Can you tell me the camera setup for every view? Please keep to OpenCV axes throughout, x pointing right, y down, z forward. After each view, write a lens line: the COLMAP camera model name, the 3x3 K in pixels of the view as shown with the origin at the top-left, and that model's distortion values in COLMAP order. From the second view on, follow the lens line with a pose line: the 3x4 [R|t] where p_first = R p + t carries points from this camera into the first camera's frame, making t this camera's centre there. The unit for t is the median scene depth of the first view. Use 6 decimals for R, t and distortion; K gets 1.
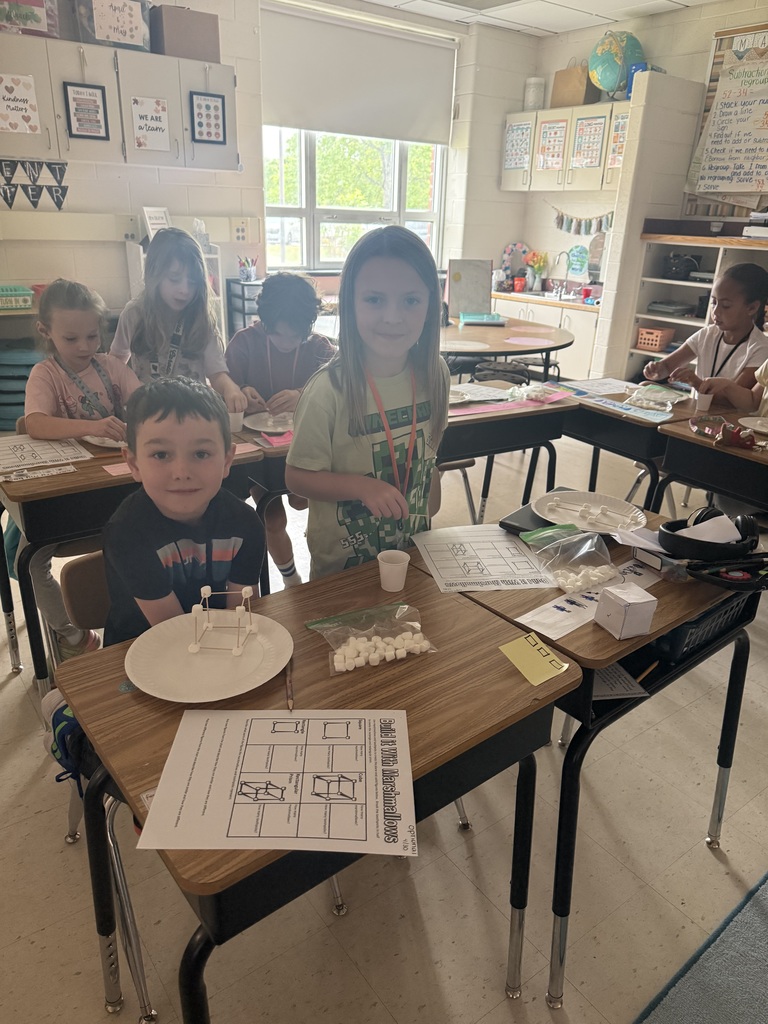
lens RADIAL K [[755.5, 0, 384.0], [0, 755.5, 512.0], [0, 0, 1]] dist [-0.005322, -0.006353]
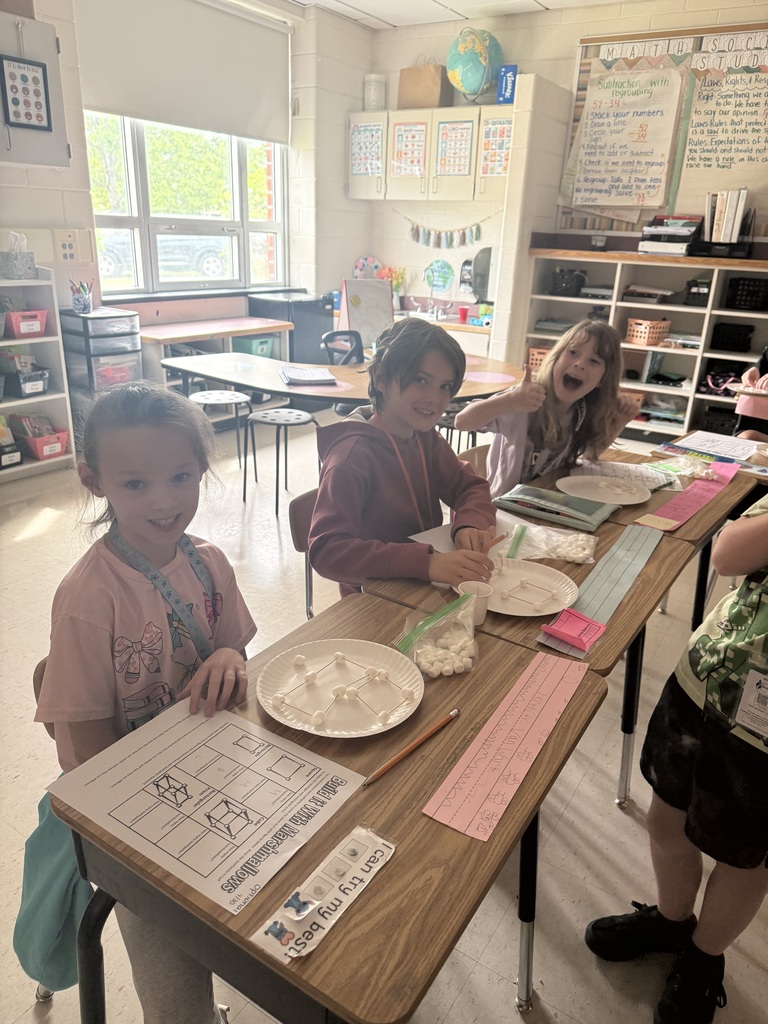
lens RADIAL K [[755.5, 0, 384.0], [0, 755.5, 512.0], [0, 0, 1]] dist [-0.005322, -0.006353]
pose [[0.932269, -0.121723, 0.340673, -0.182266], [0.123551, 0.992203, 0.016410, -0.081325], [-0.340014, 0.026792, 0.940039, 0.187755]]
